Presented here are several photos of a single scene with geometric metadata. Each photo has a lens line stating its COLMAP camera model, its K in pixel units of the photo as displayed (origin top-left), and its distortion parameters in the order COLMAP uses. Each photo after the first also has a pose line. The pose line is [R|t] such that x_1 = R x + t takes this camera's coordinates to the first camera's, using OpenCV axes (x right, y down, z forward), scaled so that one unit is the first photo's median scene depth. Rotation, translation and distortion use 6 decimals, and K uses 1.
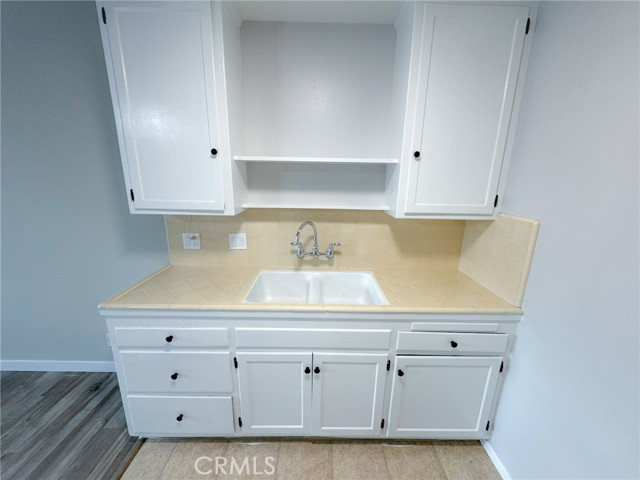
lens RADIAL K [[256.7, 0, 317.5], [0, 256.7, 244.2], [0, 0, 1]] dist [-0.002739, 0.000028]
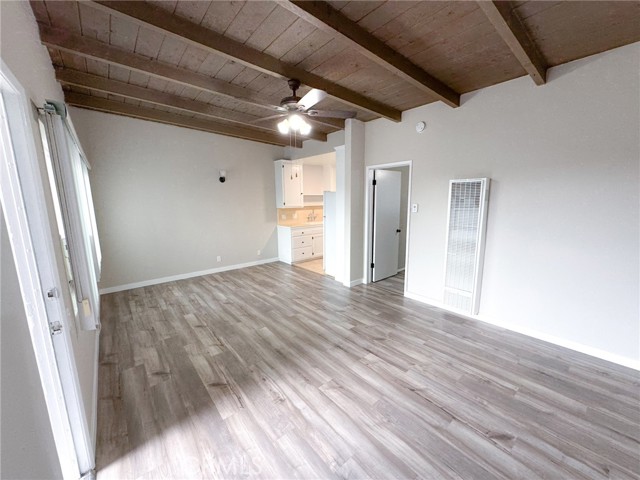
lens RADIAL K [[256.7, 0, 318.4], [0, 256.7, 244.0], [0, 0, 1]] dist [-0.002739, 0.000028]
pose [[0.759459, -0.132234, 0.636974, -3.027323], [0.185861, 0.982417, -0.017654, 0.634421], [-0.623440, 0.131796, 0.770683, -2.485617]]
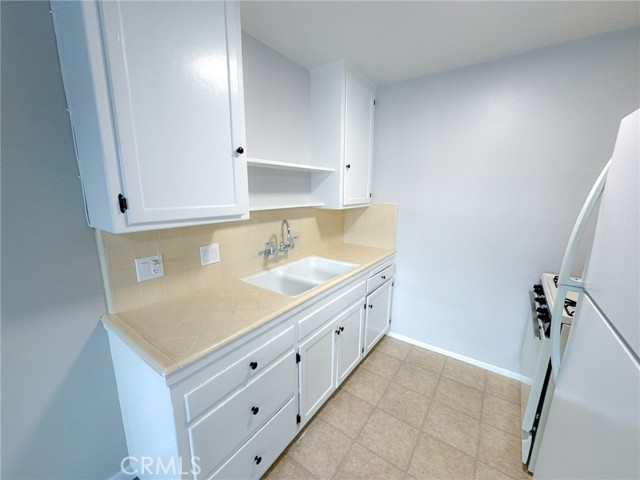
lens RADIAL K [[256.7, 0, 316.0], [0, 256.7, 245.3], [0, 0, 1]] dist [-0.002739, 0.000028]
pose [[0.590208, -0.182143, 0.786434, -0.940193], [0.206341, 0.975889, 0.071166, -0.034785], [-0.780435, 0.120271, 0.613561, 0.239715]]
